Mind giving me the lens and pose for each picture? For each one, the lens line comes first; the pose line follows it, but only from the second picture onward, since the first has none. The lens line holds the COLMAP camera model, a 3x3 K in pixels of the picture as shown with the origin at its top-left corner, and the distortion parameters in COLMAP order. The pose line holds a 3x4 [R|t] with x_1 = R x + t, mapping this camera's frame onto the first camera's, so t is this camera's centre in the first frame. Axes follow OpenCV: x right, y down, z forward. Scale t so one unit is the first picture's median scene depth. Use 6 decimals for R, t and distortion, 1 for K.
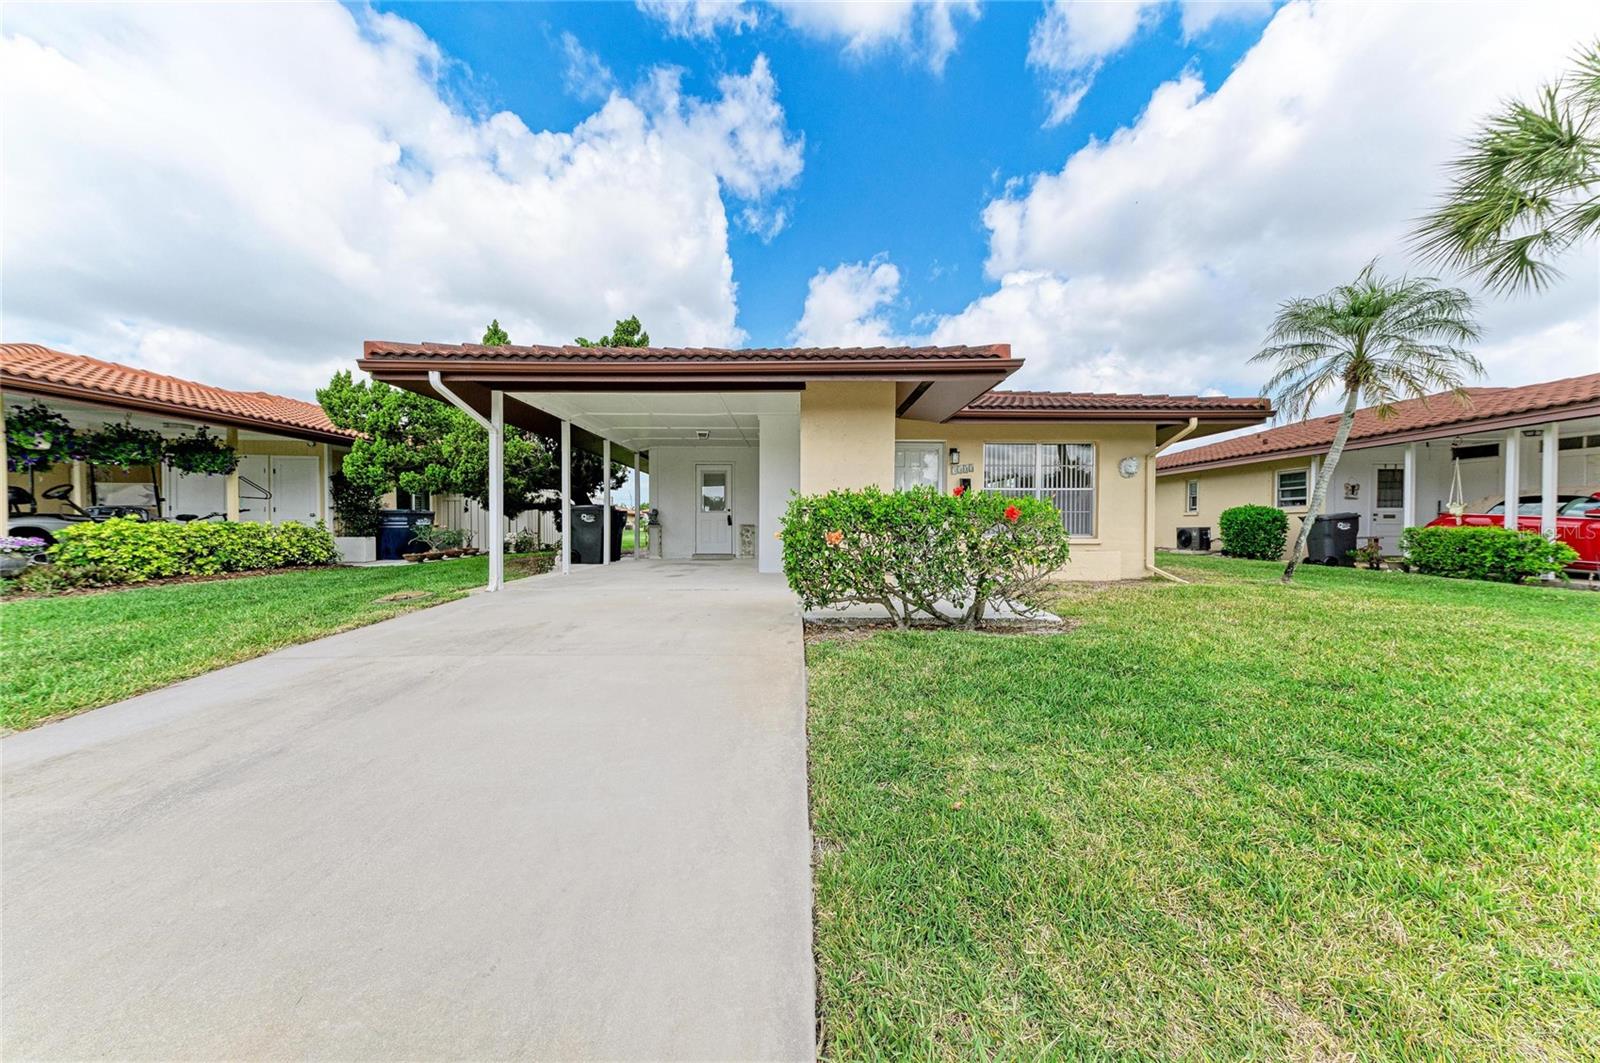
lens RADIAL K [[542.9, 0, 806.8], [0, 542.9, 538.1], [0, 0, 1]] dist [0.009079, 0.000207]
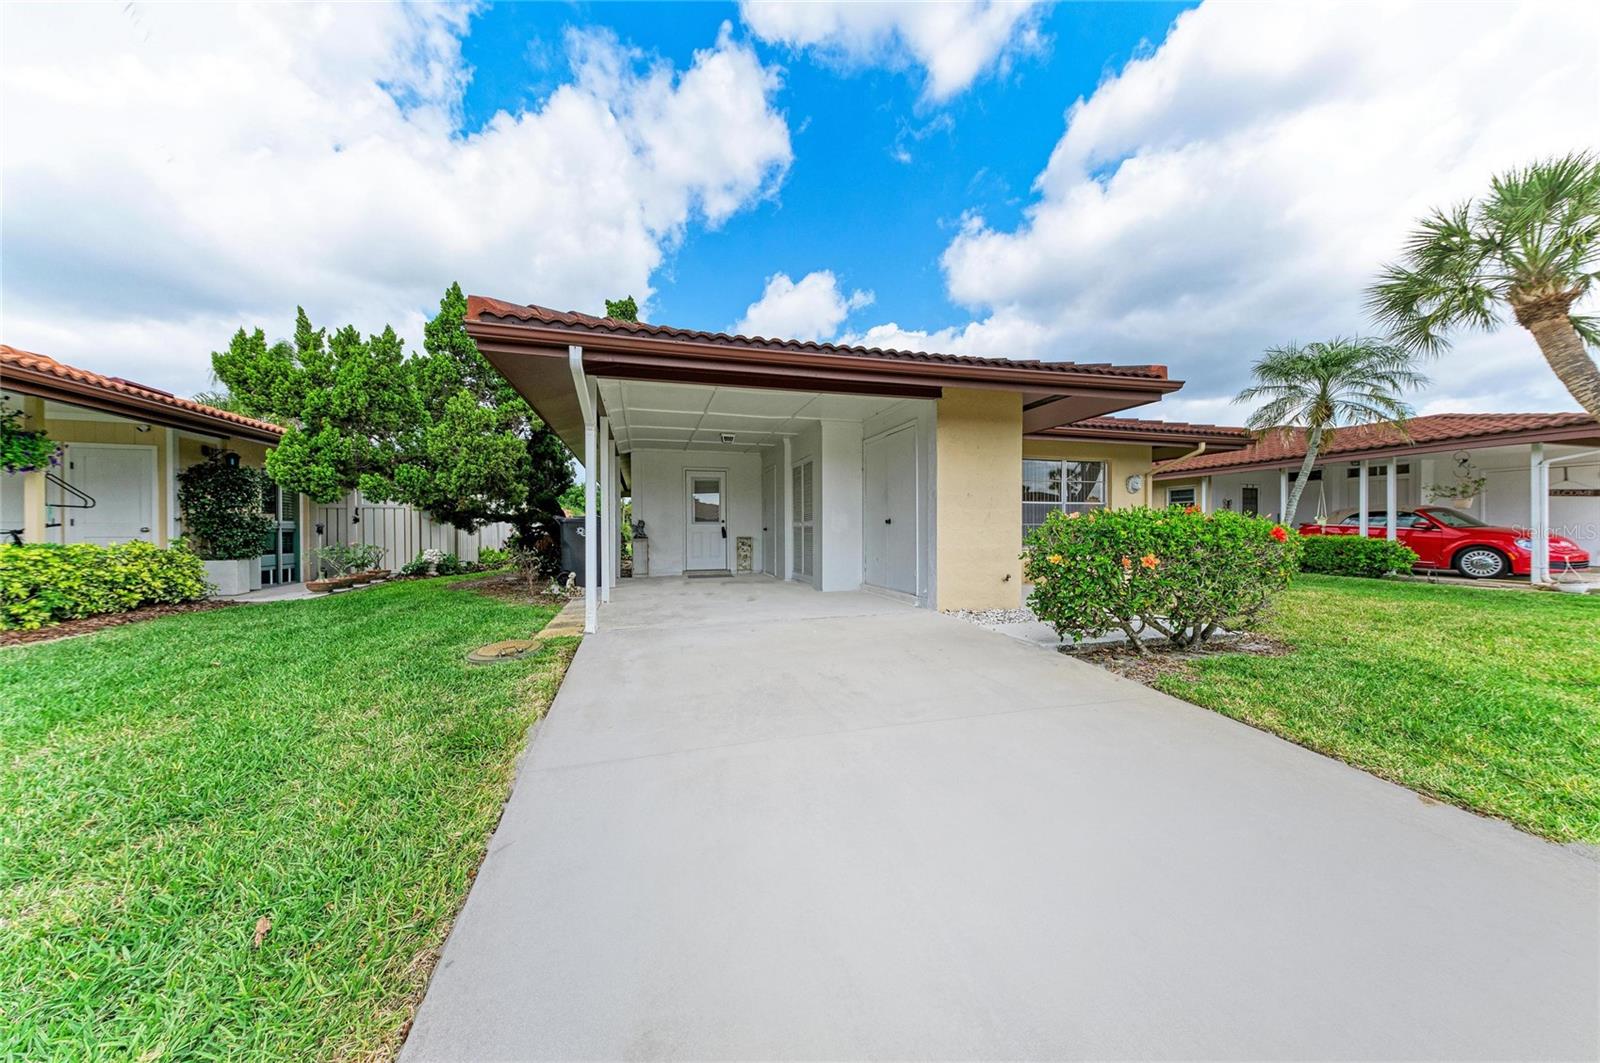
lens RADIAL K [[542.9, 0, 799.0], [0, 542.9, 534.9], [0, 0, 1]] dist [0.009079, 0.000207]
pose [[0.962207, -0.007952, 0.272204, -0.358817], [0.011903, 0.999846, -0.012866, -0.020615], [-0.272060, 0.015619, 0.962154, 0.123463]]
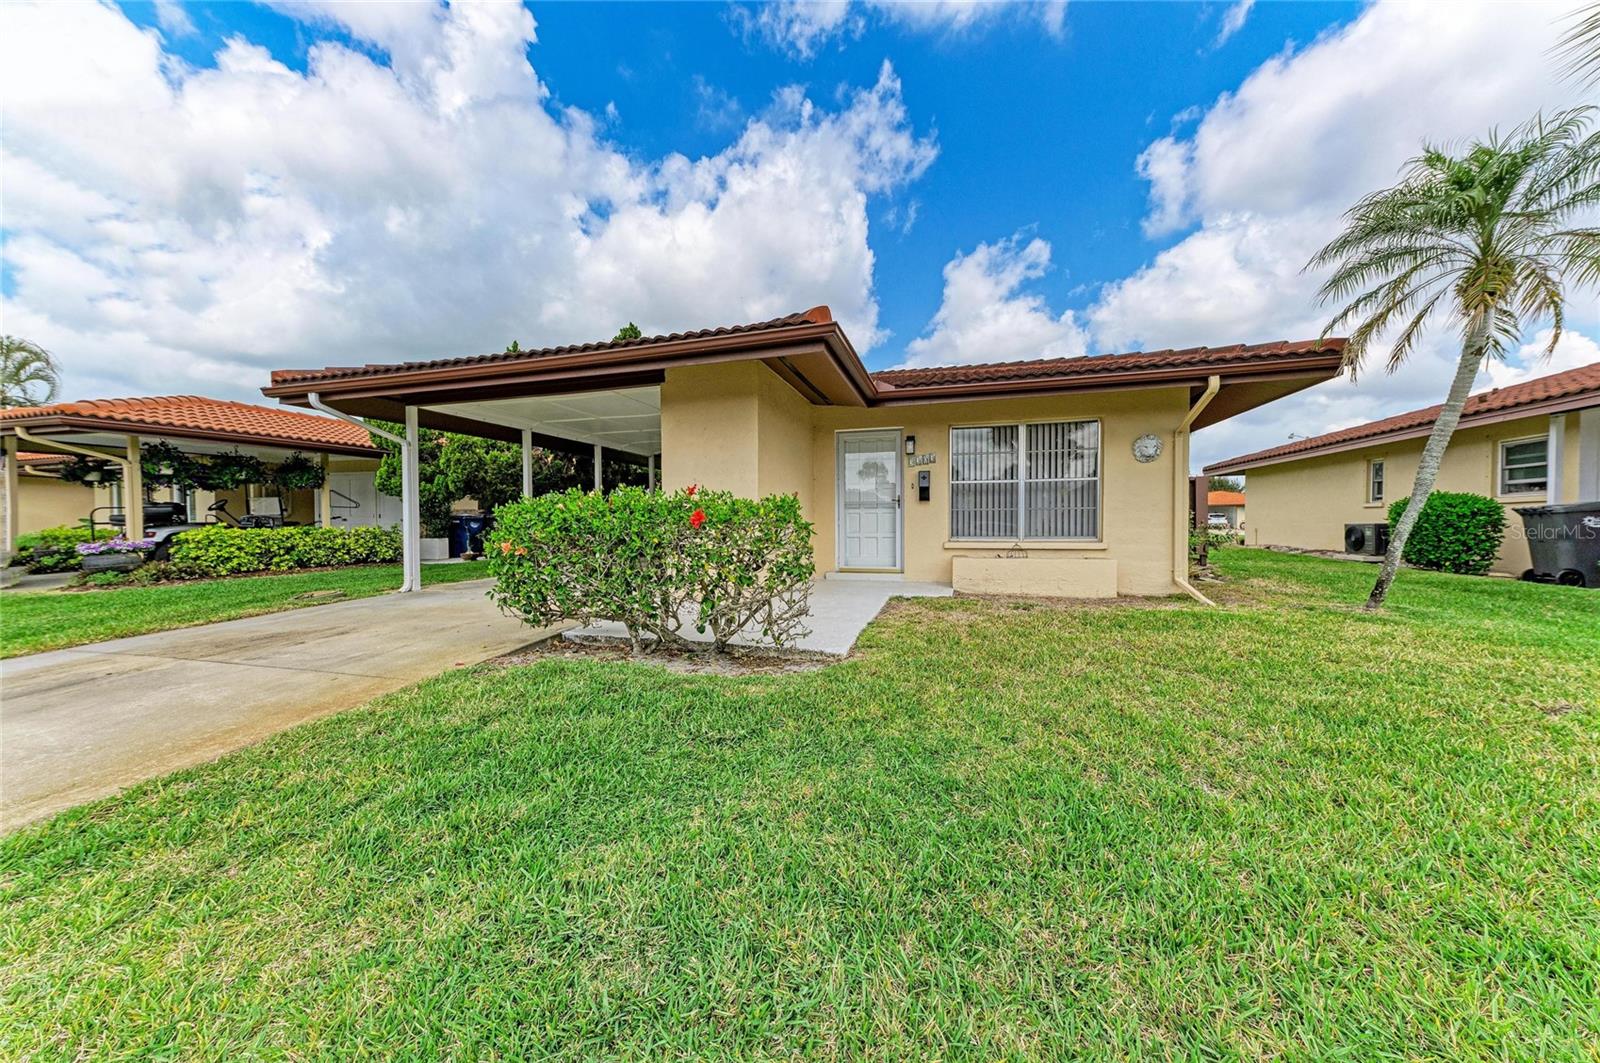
lens RADIAL K [[542.9, 0, 809.0], [0, 542.9, 522.5], [0, 0, 1]] dist [0.009079, 0.000207]
pose [[0.957138, -0.007724, -0.289529, 0.355802], [0.001174, 0.999740, -0.022787, -0.009887], [0.289629, 0.021471, 0.956898, 0.139529]]
